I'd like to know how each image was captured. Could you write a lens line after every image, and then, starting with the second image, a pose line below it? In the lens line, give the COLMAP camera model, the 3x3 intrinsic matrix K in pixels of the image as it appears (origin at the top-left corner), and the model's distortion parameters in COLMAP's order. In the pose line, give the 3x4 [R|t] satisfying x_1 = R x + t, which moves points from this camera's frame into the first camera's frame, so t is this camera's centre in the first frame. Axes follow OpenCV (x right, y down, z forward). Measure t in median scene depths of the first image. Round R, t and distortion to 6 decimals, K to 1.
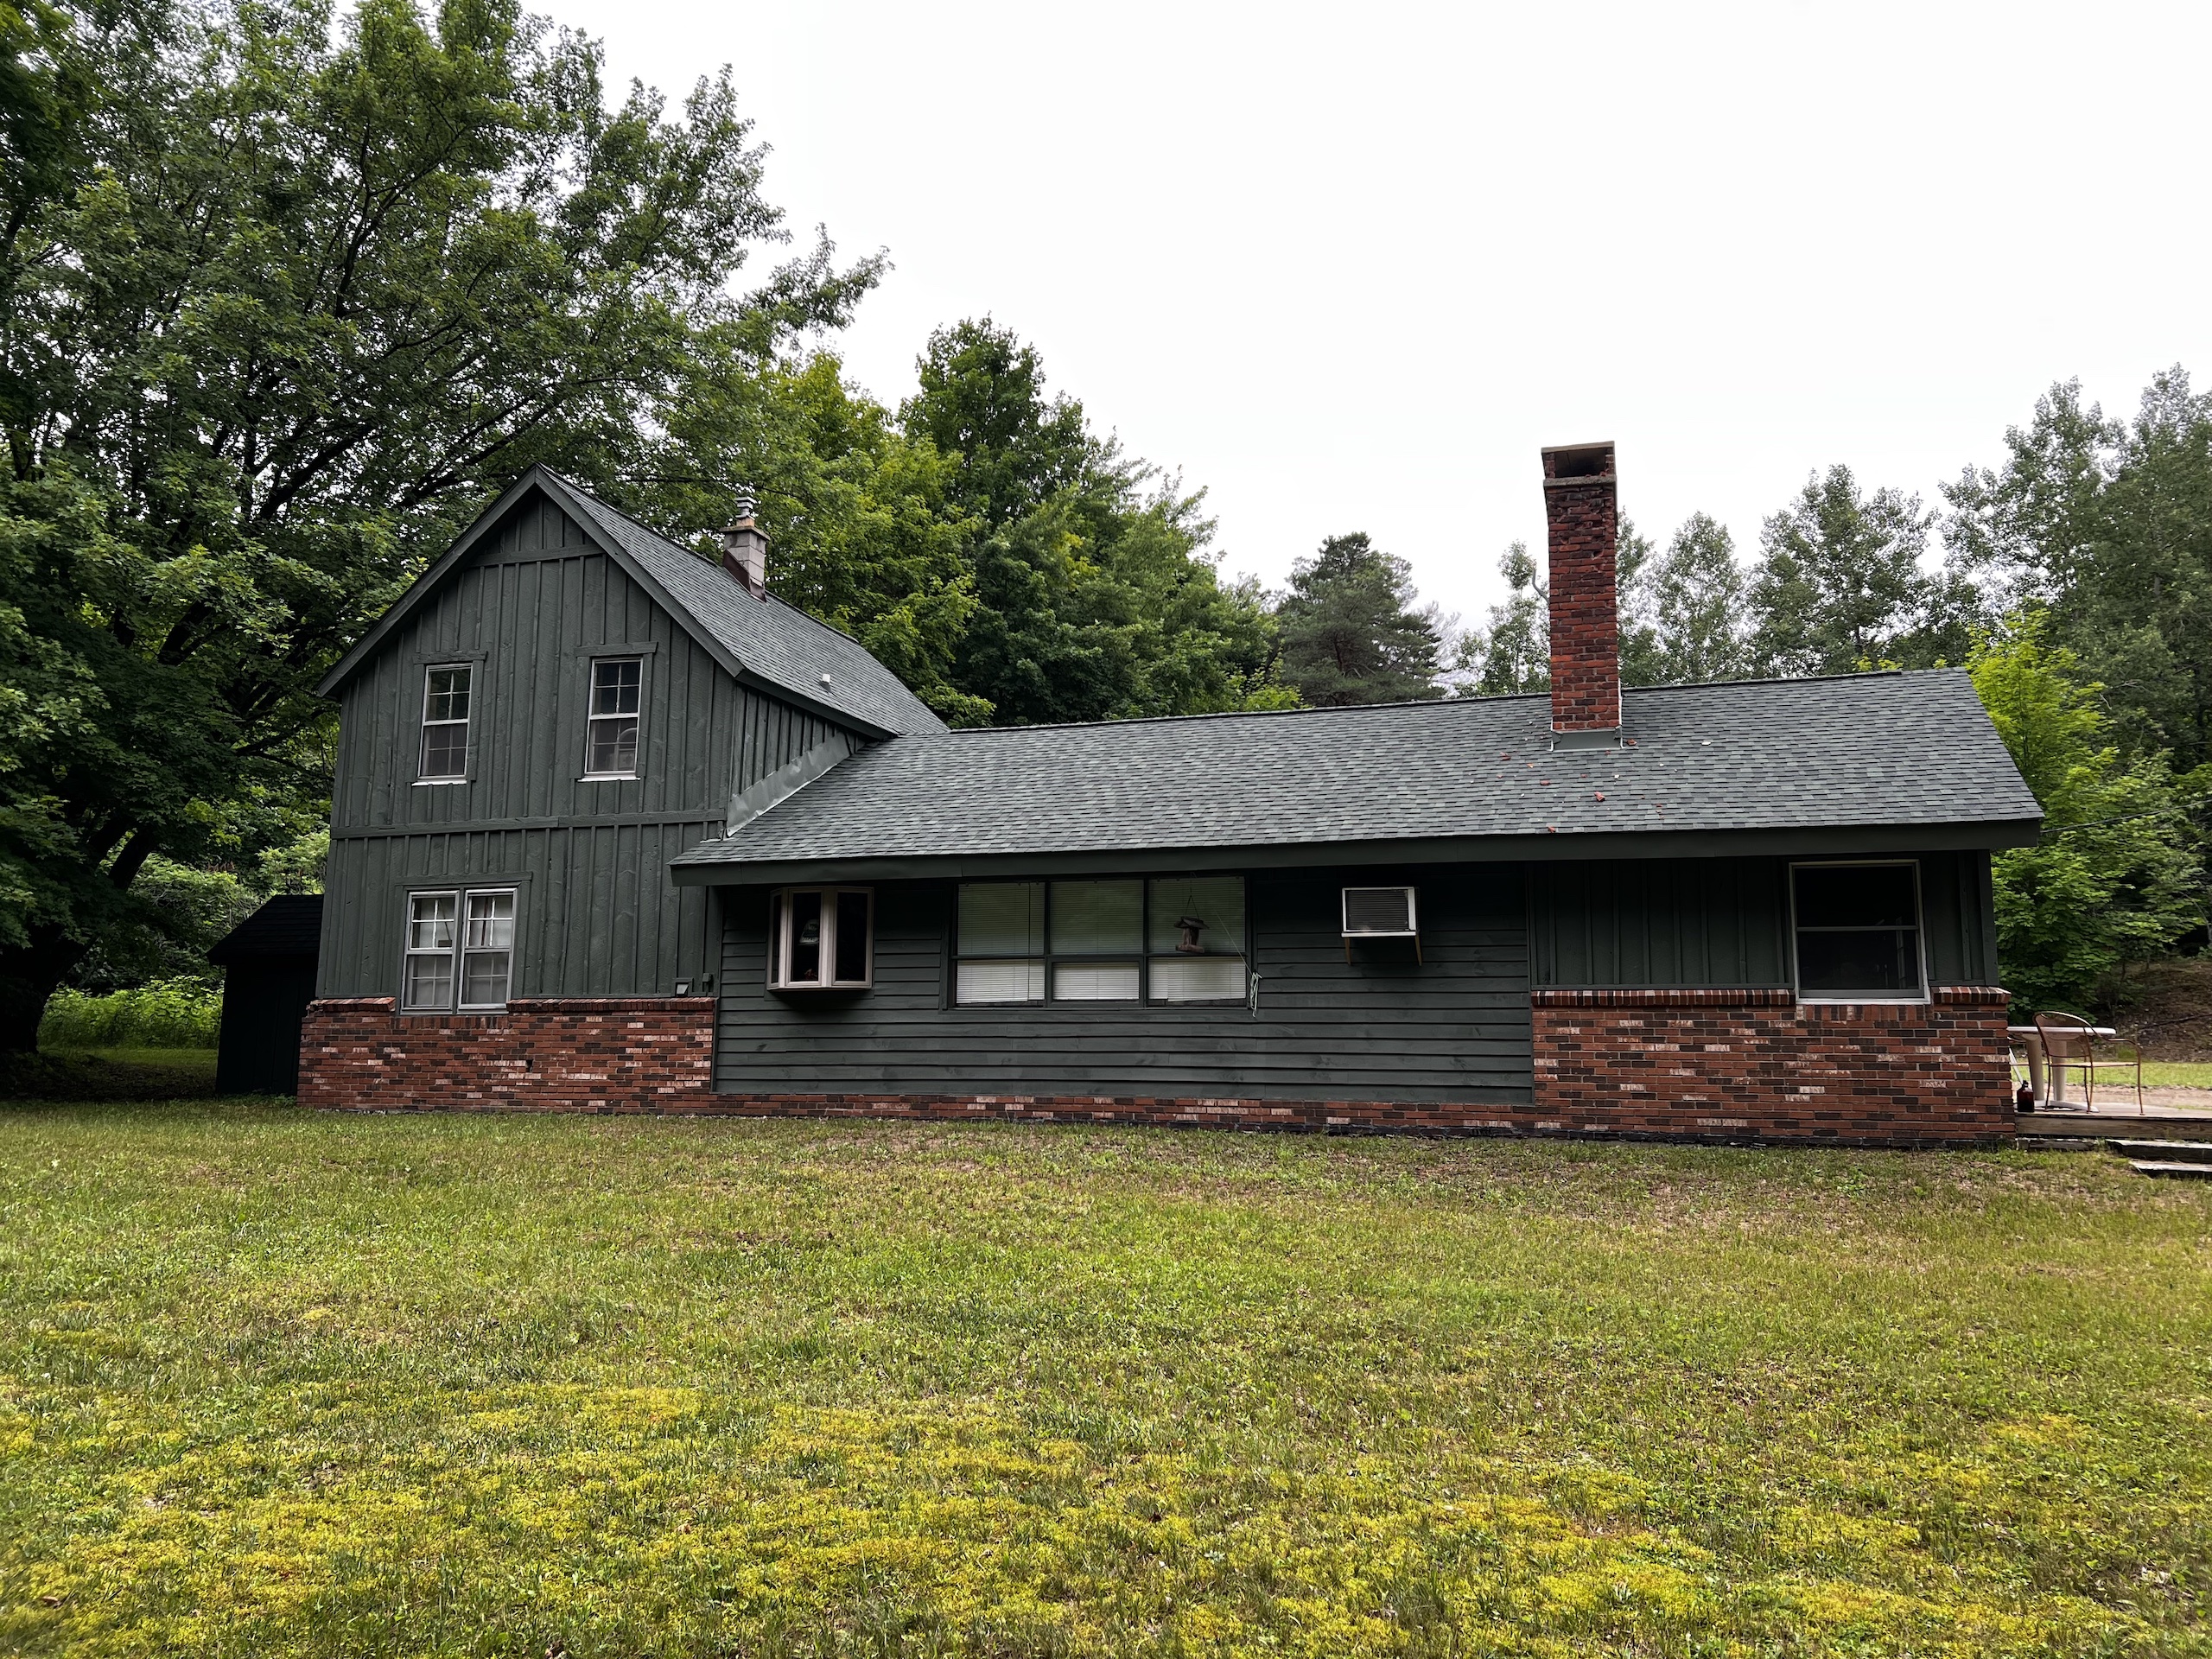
lens RADIAL K [[1670.0, 0, 1105.9], [0, 1670.0, 821.2], [0, 0, 1]] dist [0.075748, -0.087602]
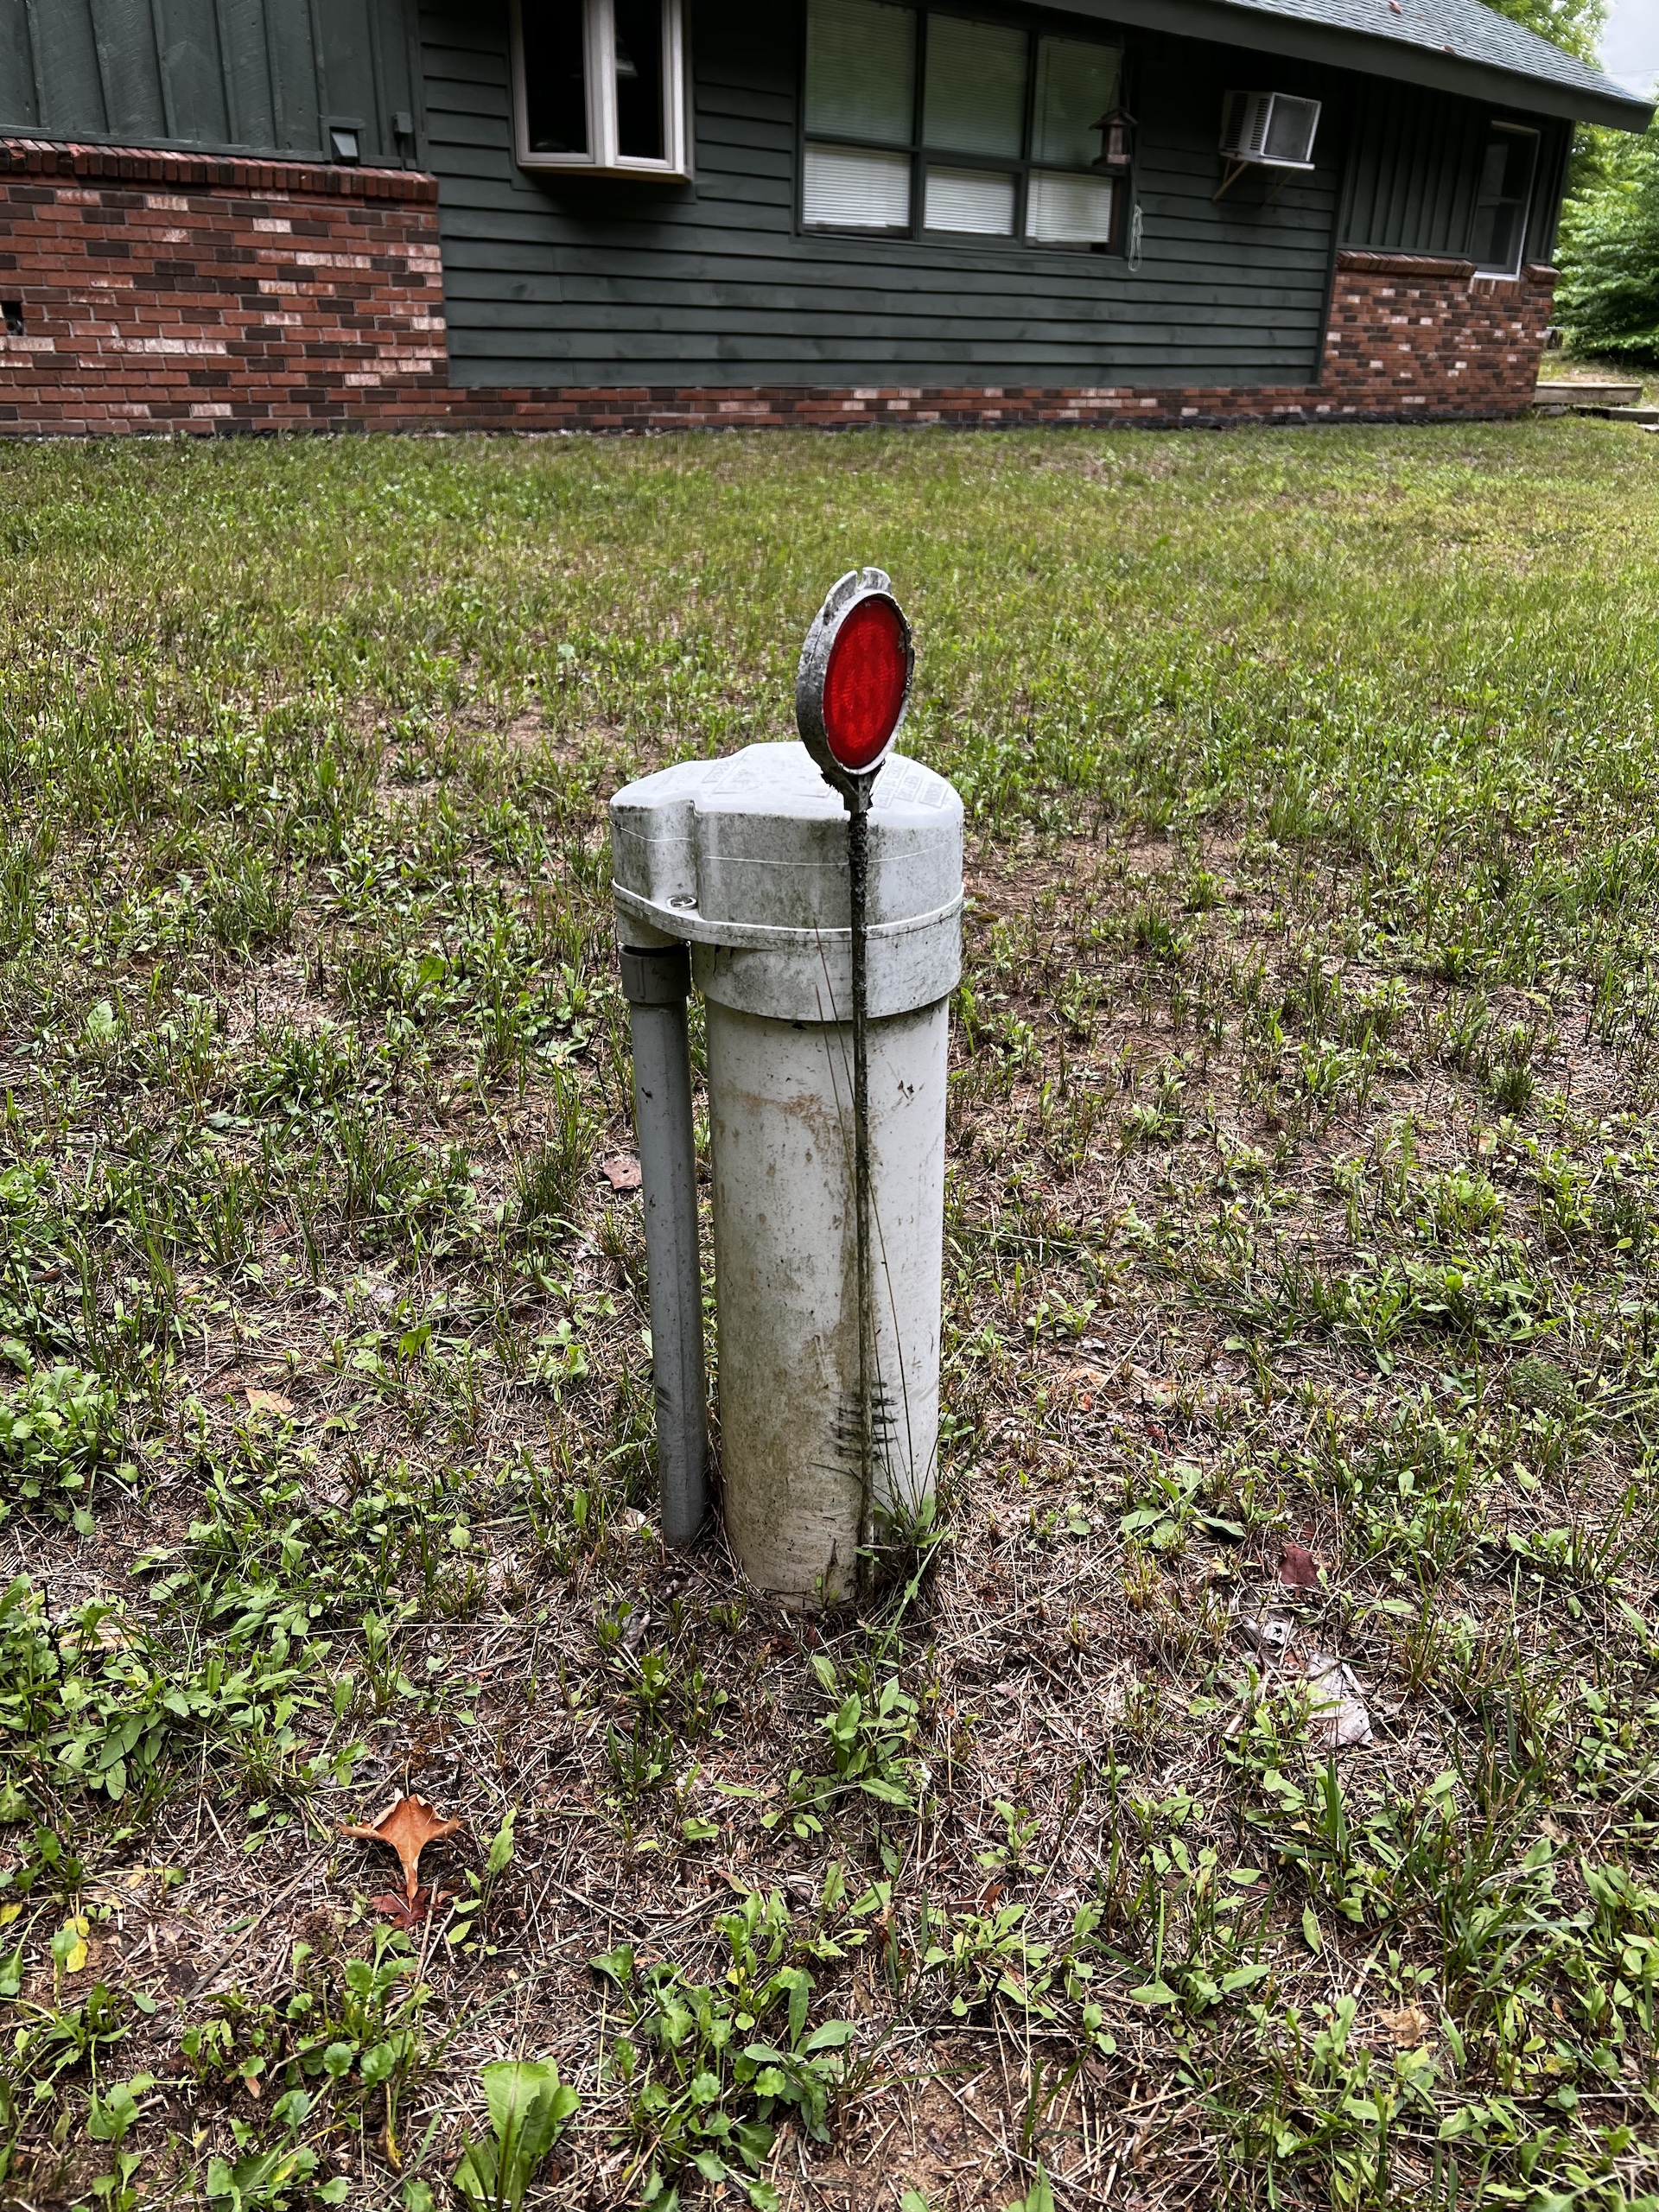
lens RADIAL K [[1670.0, 0, 834.5], [0, 1670.0, 1103.3], [0, 0, 1]] dist [0.075748, -0.087602]
pose [[0.505787, -0.350614, 0.788194, -0.681014], [-0.139687, 0.868335, 0.475901, 0.092066], [-0.851274, -0.350805, 0.390216, 0.637094]]
